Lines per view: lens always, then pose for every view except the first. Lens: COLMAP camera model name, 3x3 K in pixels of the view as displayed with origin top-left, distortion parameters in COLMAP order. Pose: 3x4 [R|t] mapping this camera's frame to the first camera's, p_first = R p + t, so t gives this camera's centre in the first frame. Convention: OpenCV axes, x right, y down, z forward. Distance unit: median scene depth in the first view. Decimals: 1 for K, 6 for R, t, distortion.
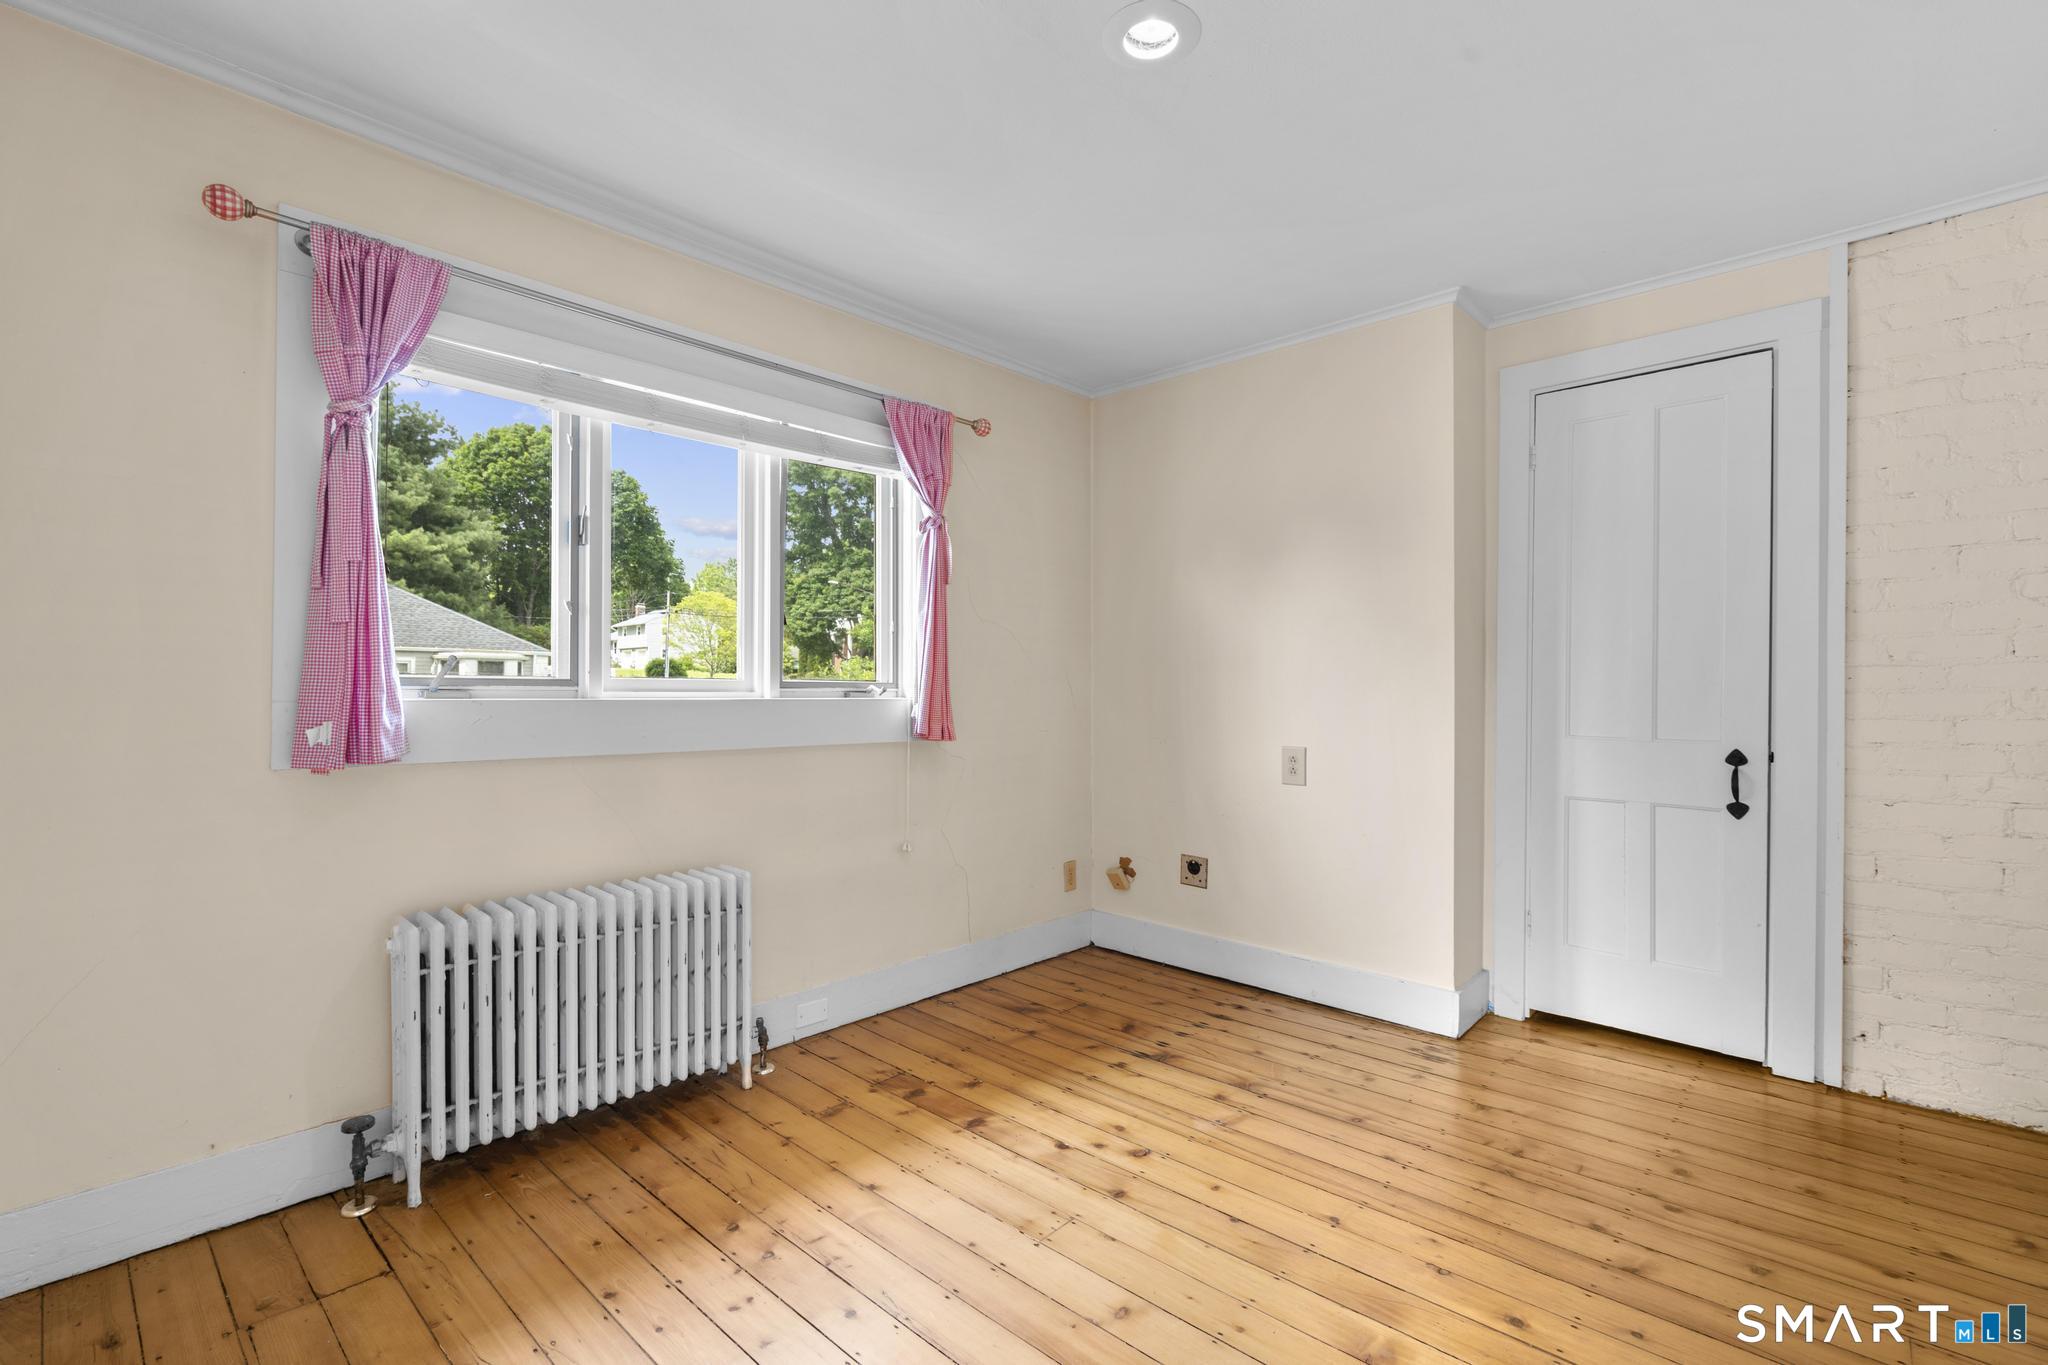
lens RADIAL K [[914.2, 0, 1024.8], [0, 914.2, 689.8], [0, 0, 1]] dist [-0.008626, 0.002555]
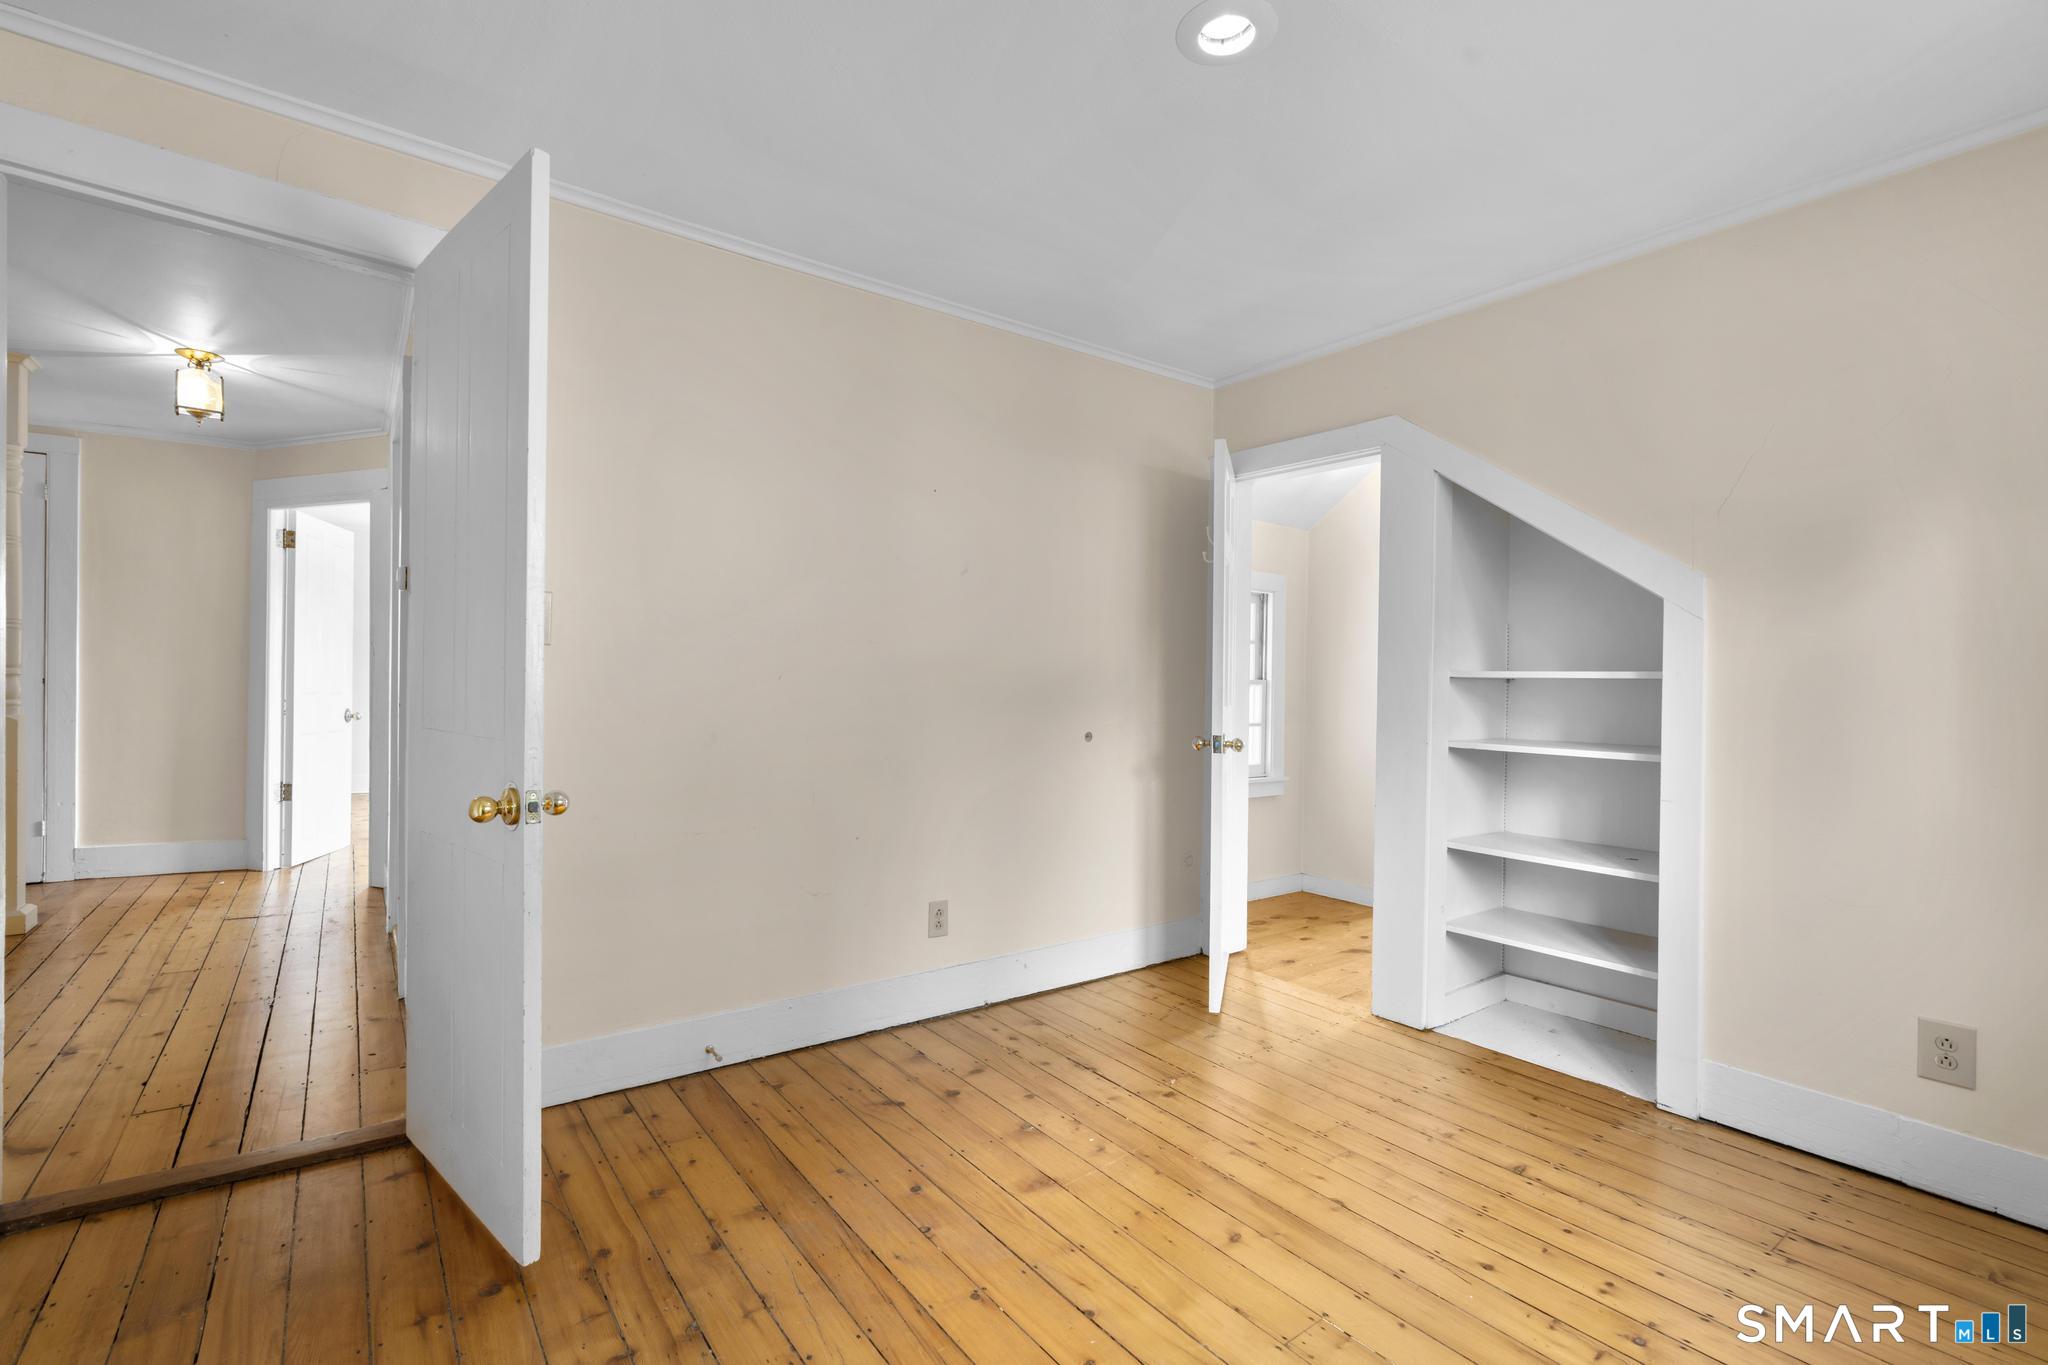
lens RADIAL K [[914.2, 0, 1024.1], [0, 914.2, 685.7], [0, 0, 1]] dist [-0.008626, 0.002555]
pose [[-0.982865, -0.018542, 0.183391, 0.152574], [-0.018142, 0.999828, 0.003859, -0.007945], [-0.183431, 0.000466, -0.983032, 1.949308]]
